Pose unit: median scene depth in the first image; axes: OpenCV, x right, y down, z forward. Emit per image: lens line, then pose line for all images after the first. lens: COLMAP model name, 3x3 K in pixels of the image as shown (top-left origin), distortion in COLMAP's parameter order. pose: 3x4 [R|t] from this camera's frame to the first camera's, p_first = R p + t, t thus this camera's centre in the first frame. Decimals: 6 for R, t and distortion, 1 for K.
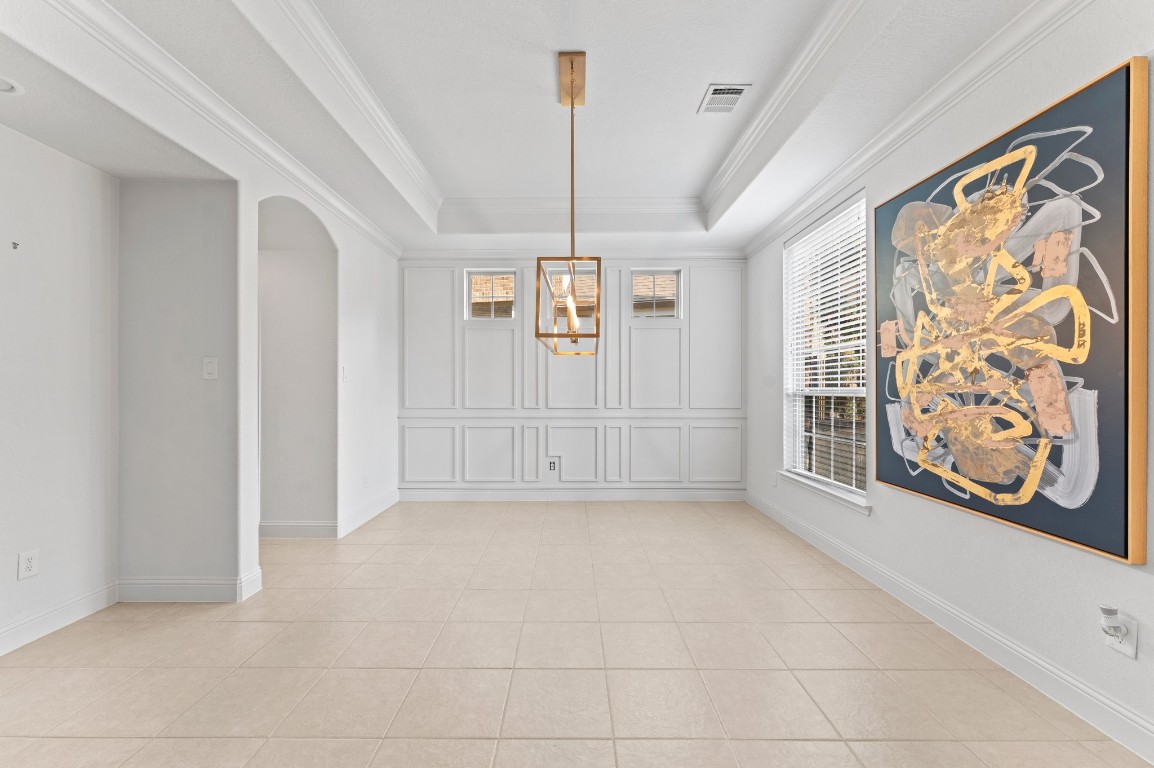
lens RADIAL K [[458.2, 0, 574.0], [0, 458.2, 388.8], [0, 0, 1]] dist [0.000952, 0.000122]
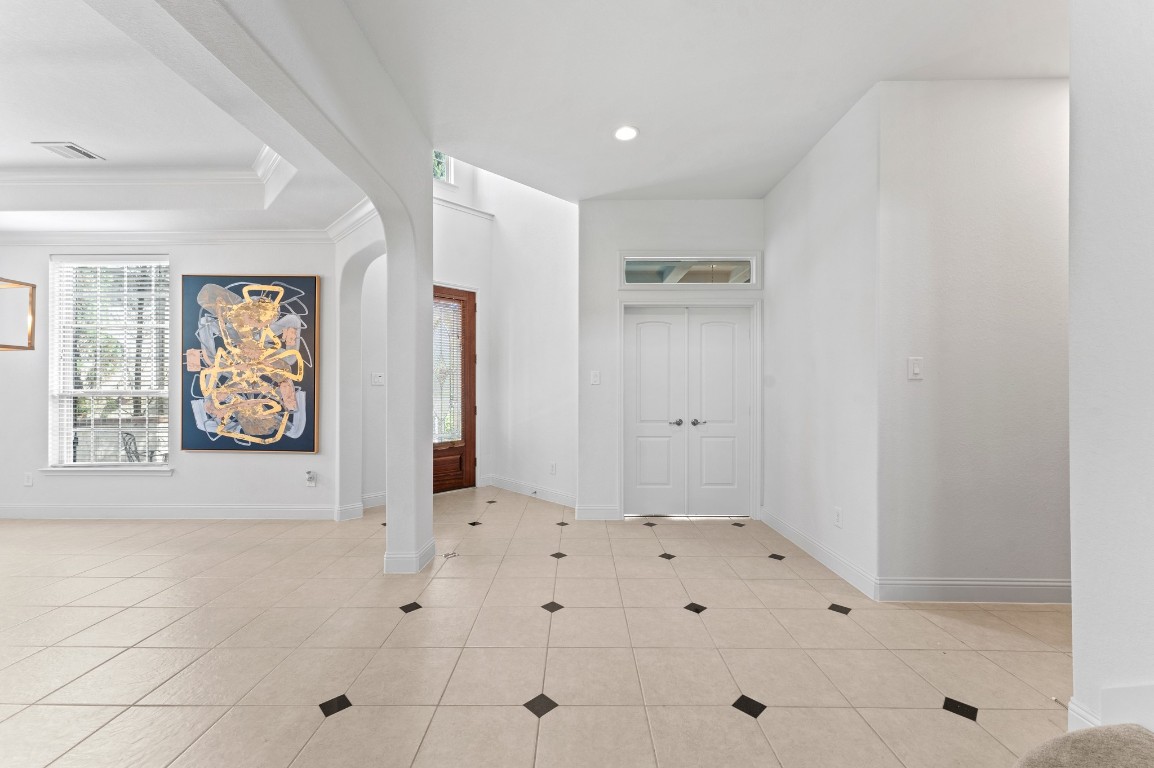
lens RADIAL K [[458.2, 0, 574.4], [0, 458.2, 386.5], [0, 0, 1]] dist [0.000952, 0.000122]
pose [[0.006879, 0.007030, 0.999952, -1.199981], [-0.001029, 0.999975, -0.007023, -0.007592], [-0.999976, -0.000980, 0.006887, -0.462890]]
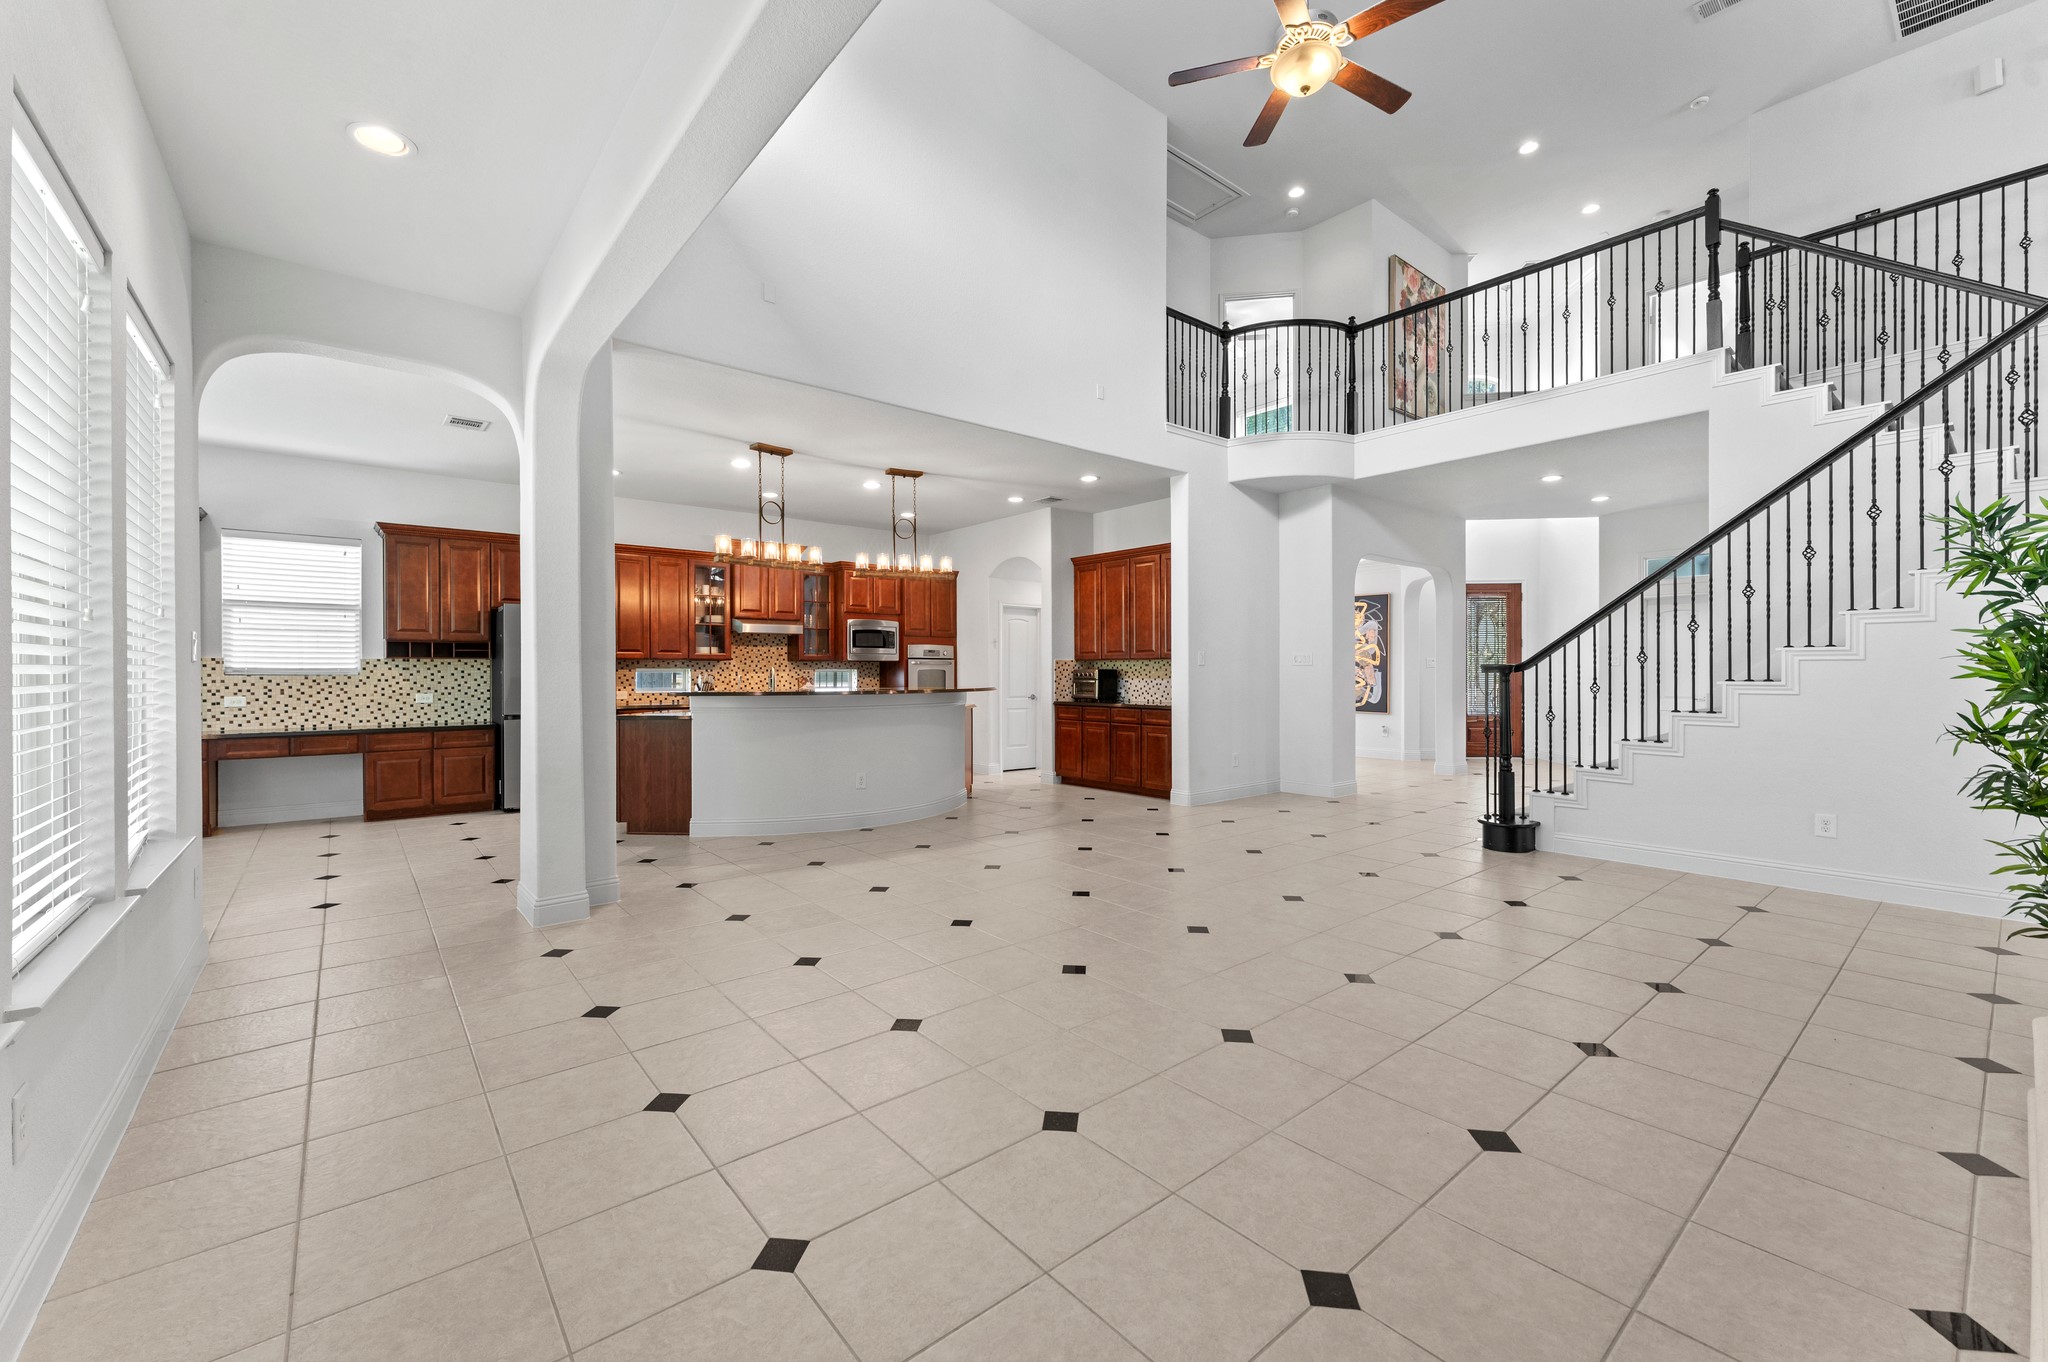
lens RADIAL K [[813.2, 0, 1037.9], [0, 813.2, 672.5], [0, 0, 1]] dist [0.000952, 0.000122]
pose [[0.772769, -0.001934, 0.634684, -4.434119], [-0.000103, 0.999995, 0.003172, -0.012861], [-0.634687, -0.002517, 0.772765, -2.014898]]
